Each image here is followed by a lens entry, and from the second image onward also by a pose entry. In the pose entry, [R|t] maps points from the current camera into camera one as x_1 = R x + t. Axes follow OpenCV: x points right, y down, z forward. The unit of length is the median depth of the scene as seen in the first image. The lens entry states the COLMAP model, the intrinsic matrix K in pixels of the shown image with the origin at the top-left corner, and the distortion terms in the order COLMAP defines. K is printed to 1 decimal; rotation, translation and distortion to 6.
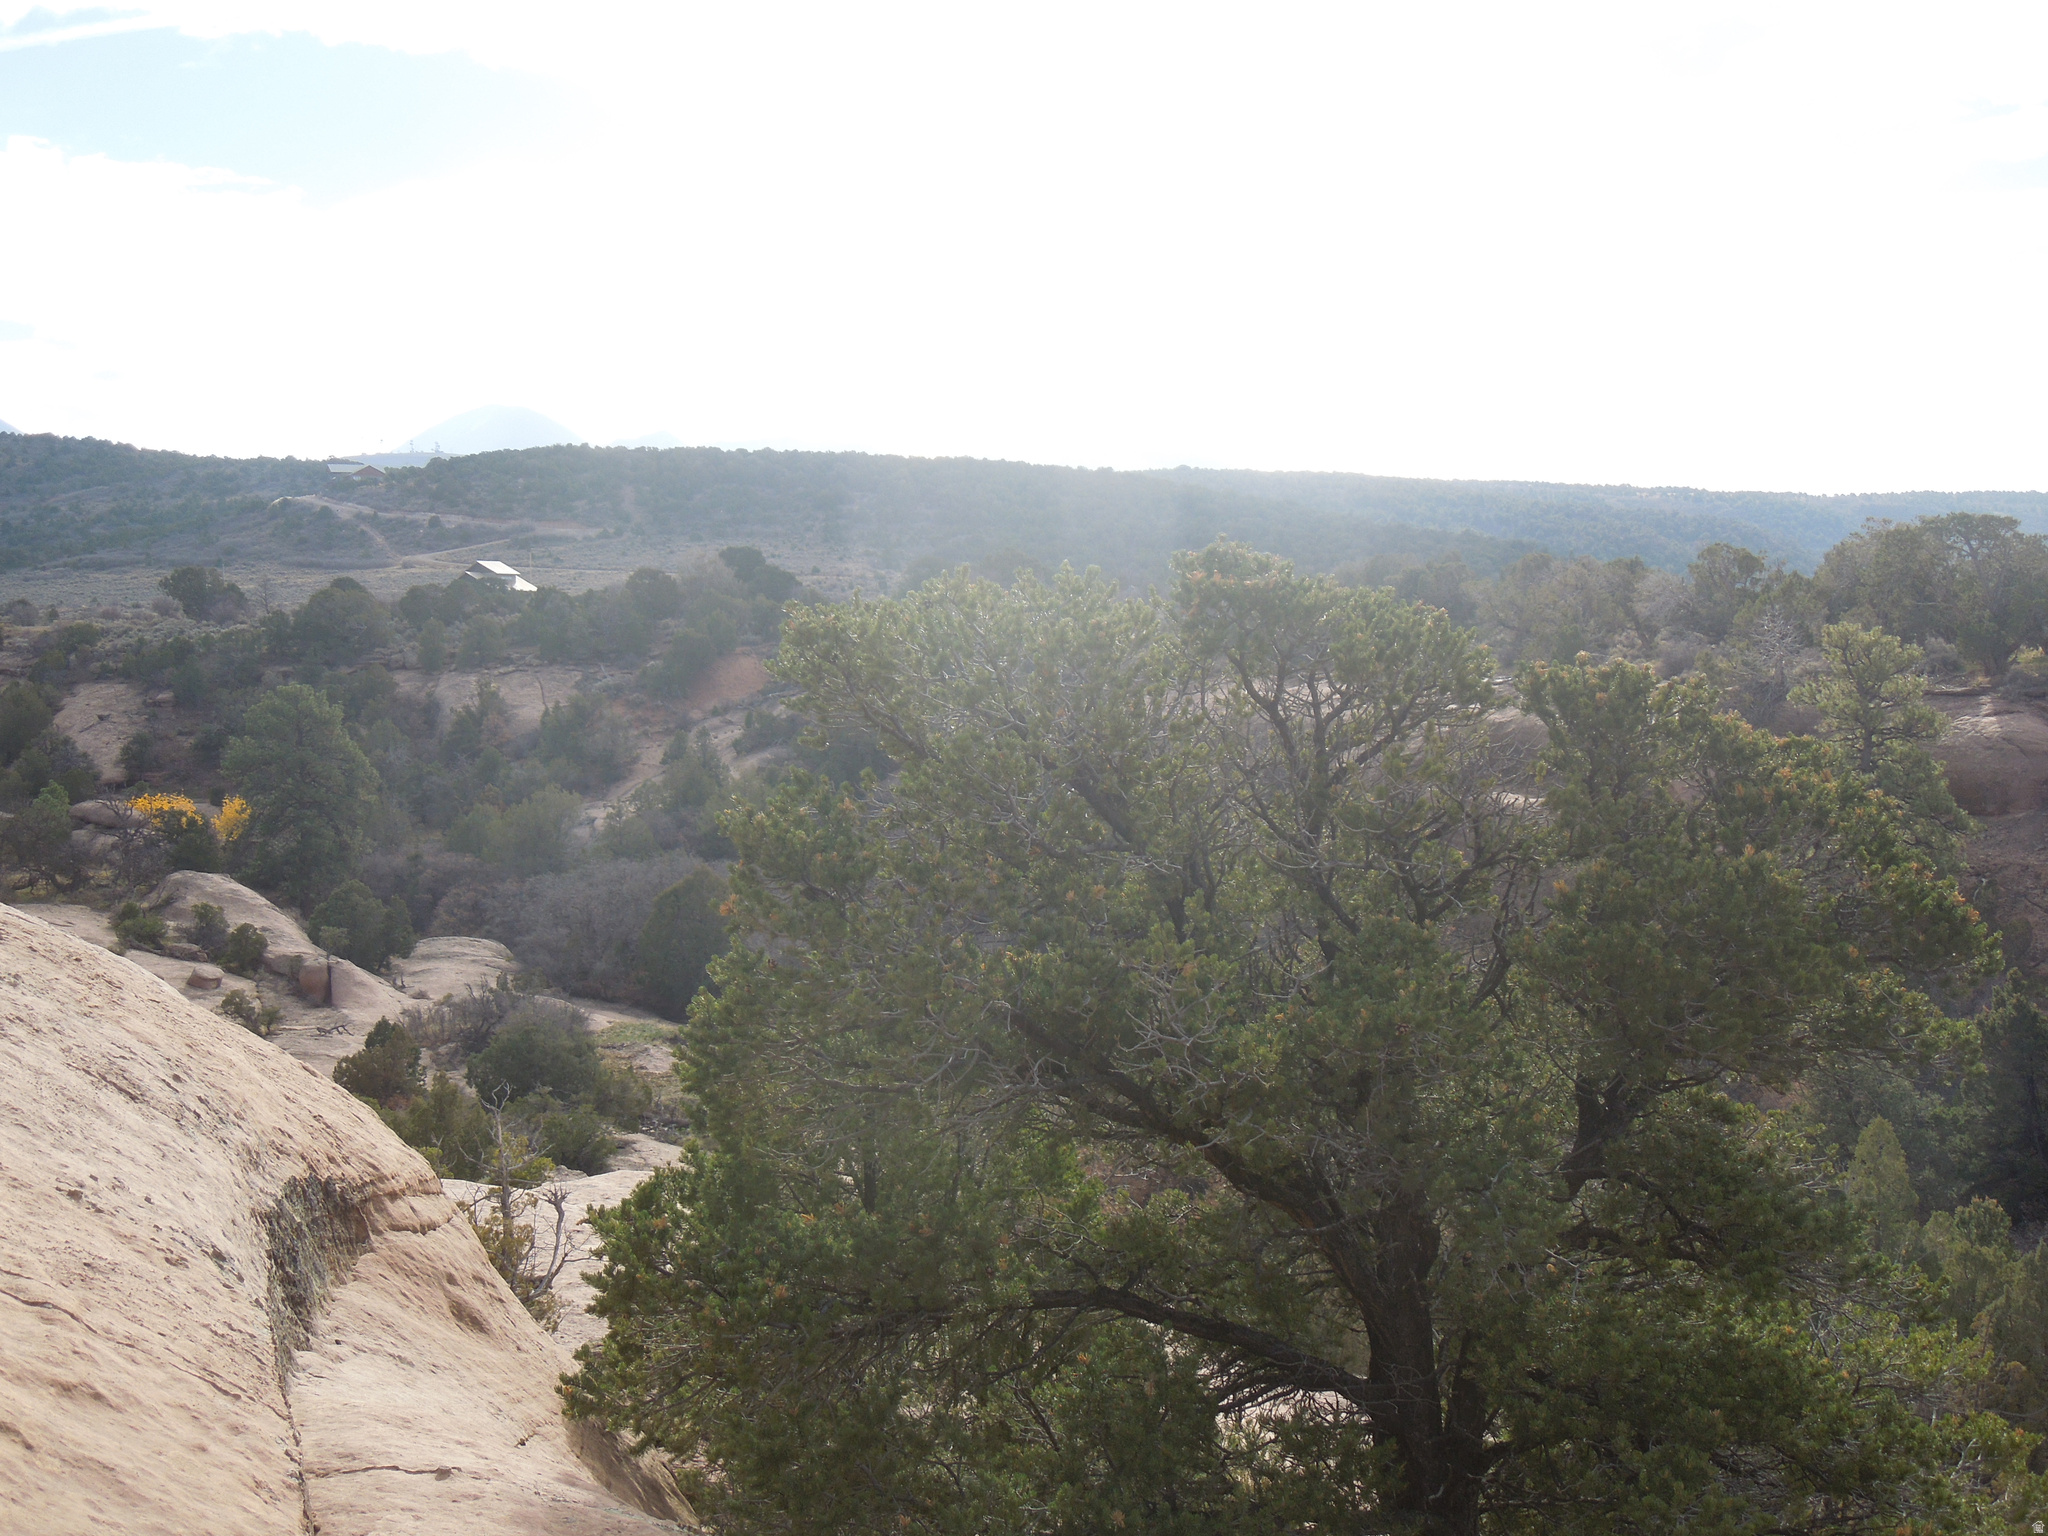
lens RADIAL K [[2947.8, 0, 1058.8], [0, 2947.8, 765.8], [0, 0, 1]] dist [-0.078889, 0.107551]
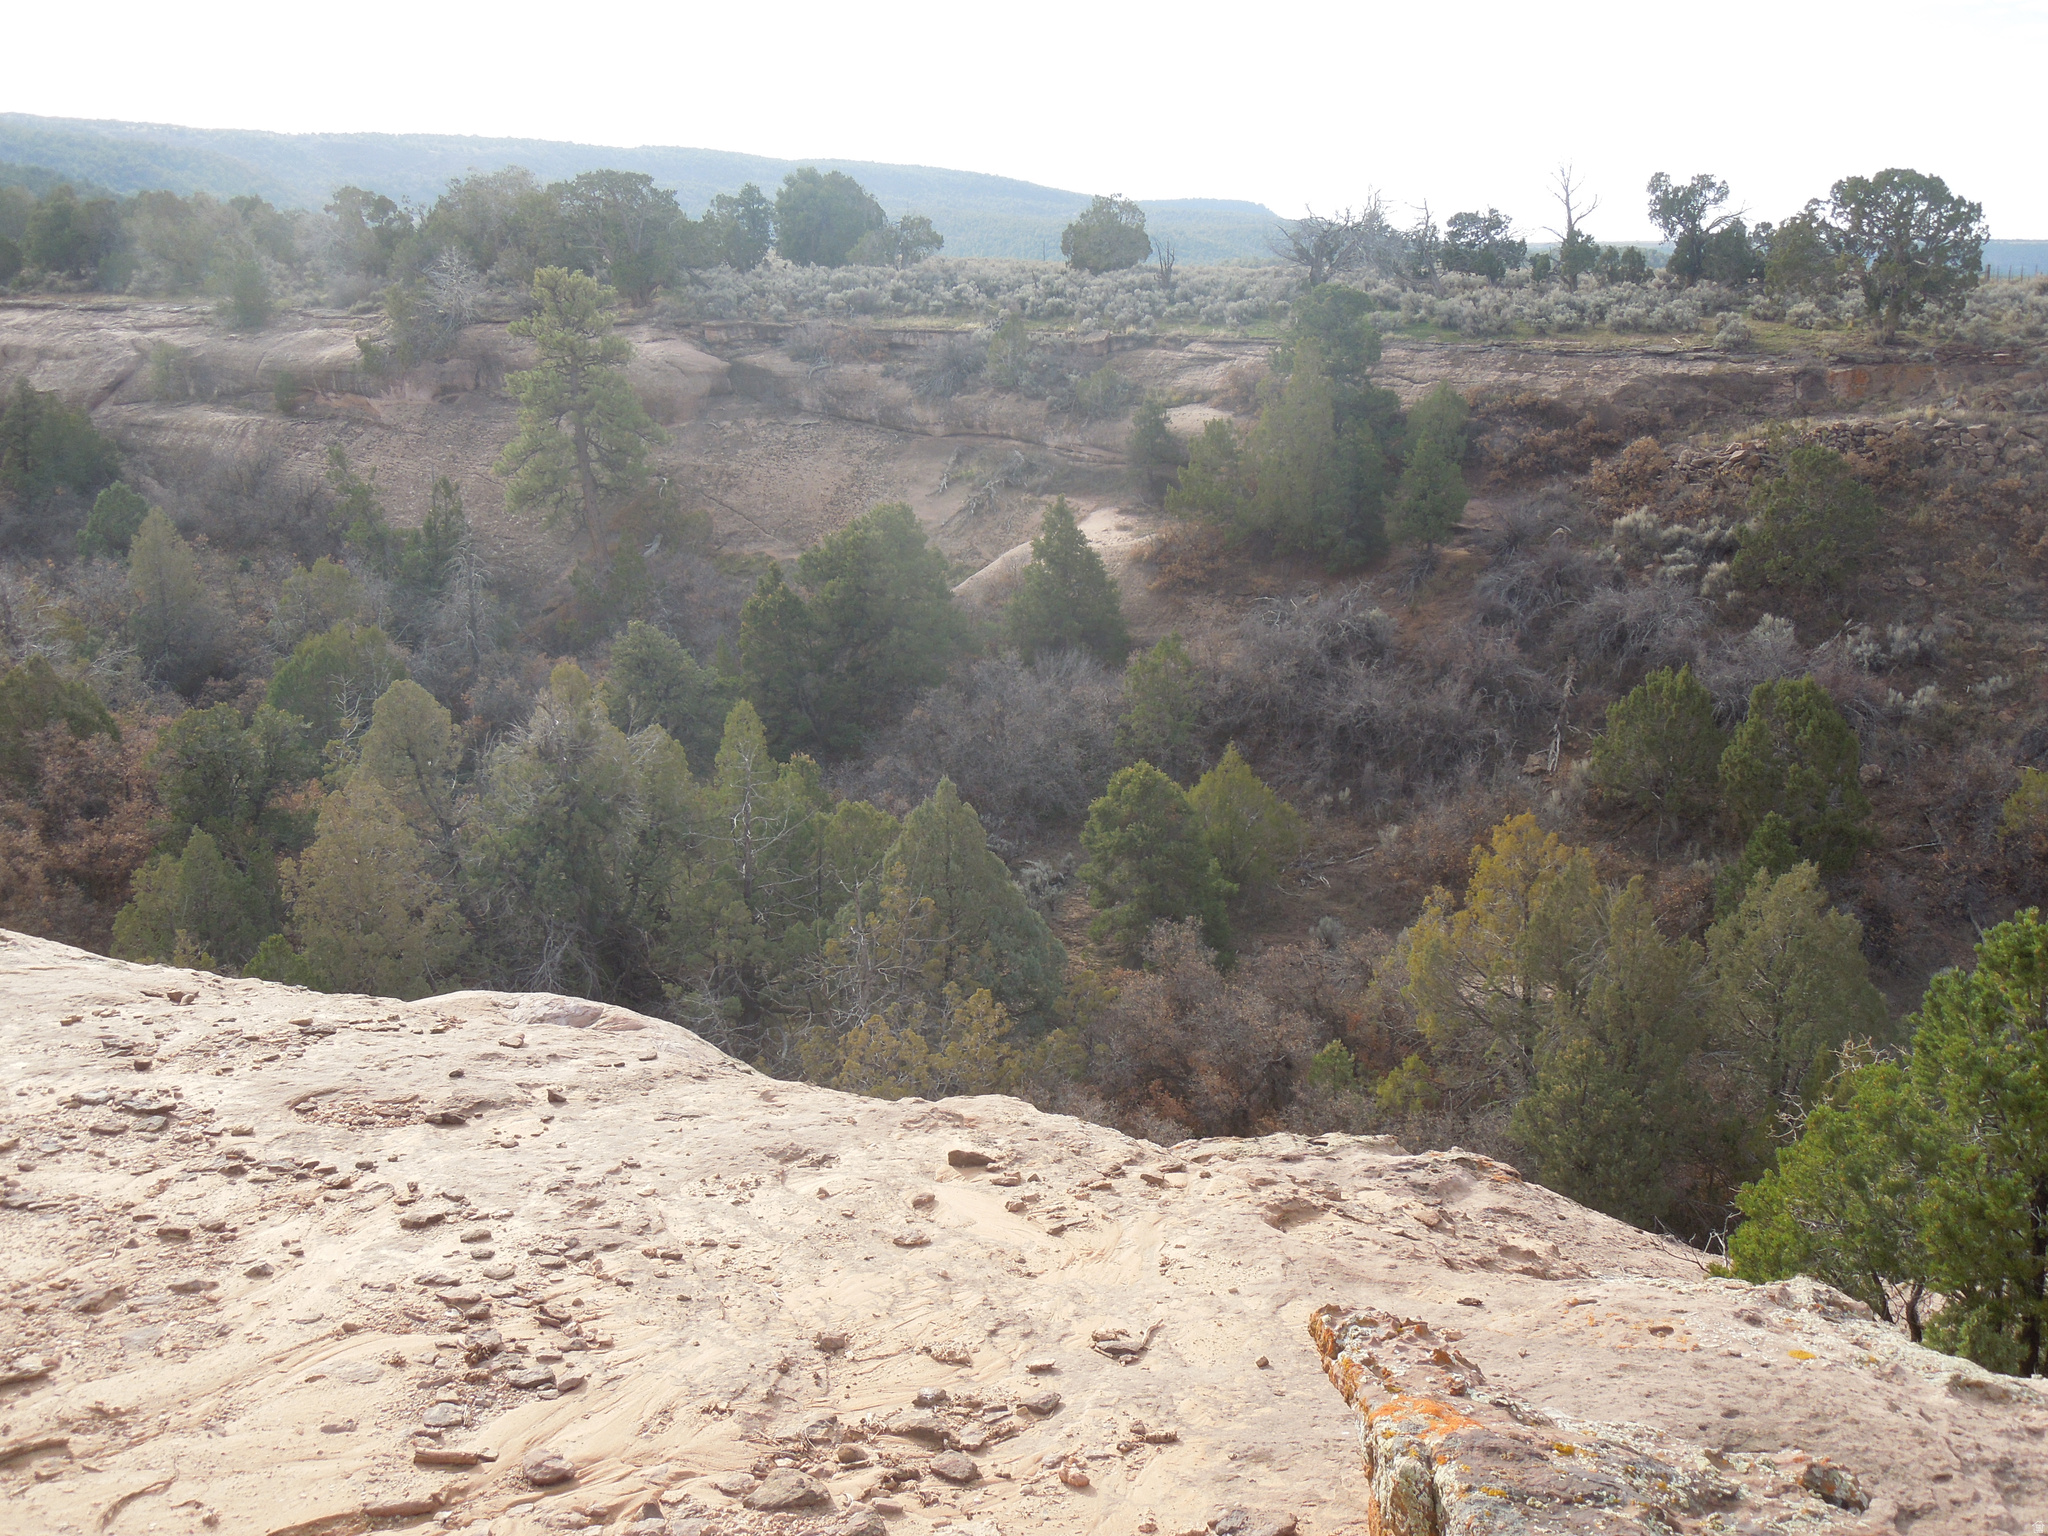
lens RADIAL K [[2359.1, 0, 1039.6], [0, 2359.1, 767.9], [0, 0, 1]] dist [-0.049137, 0.012790]
pose [[0.846666, -0.102805, 0.522100, -0.038419], [0.011675, 0.984513, 0.174925, -0.006158], [-0.531997, -0.142007, 0.834753, 0.036501]]
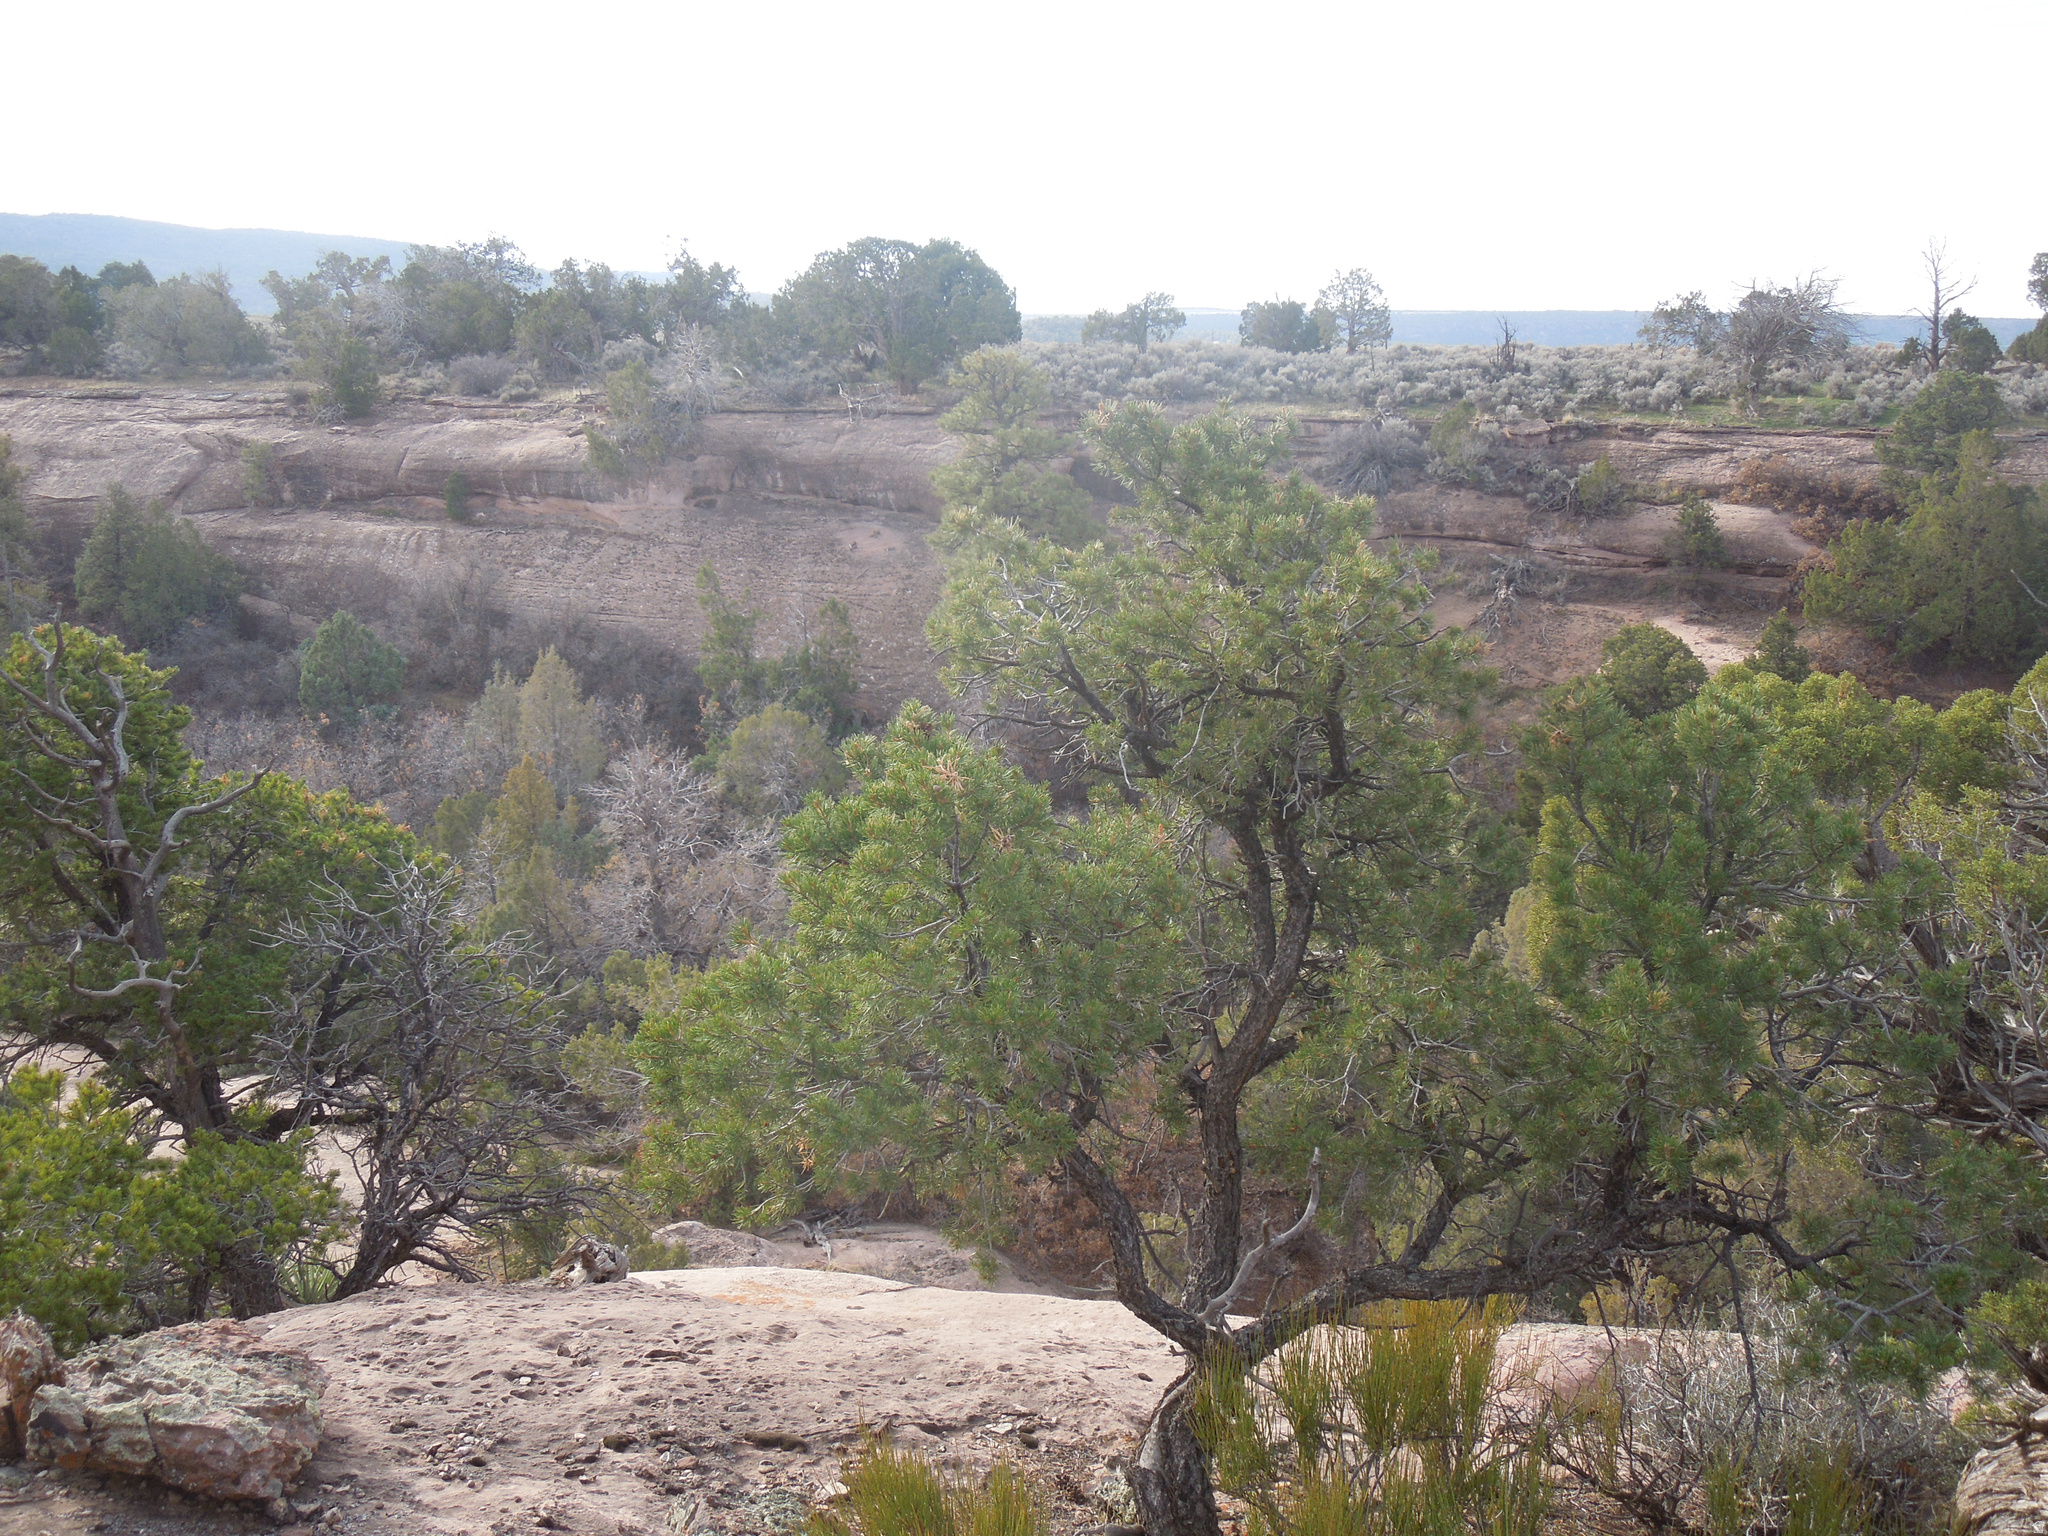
lens RADIAL K [[2352.3, 0, 1032.0], [0, 2352.3, 770.4], [0, 0, 1]] dist [-0.049841, 0.032609]
pose [[0.693015, -0.123159, 0.710325, -0.147350], [0.020218, 0.988232, 0.151618, -0.013138], [-0.720639, -0.090713, 0.687350, 0.202308]]
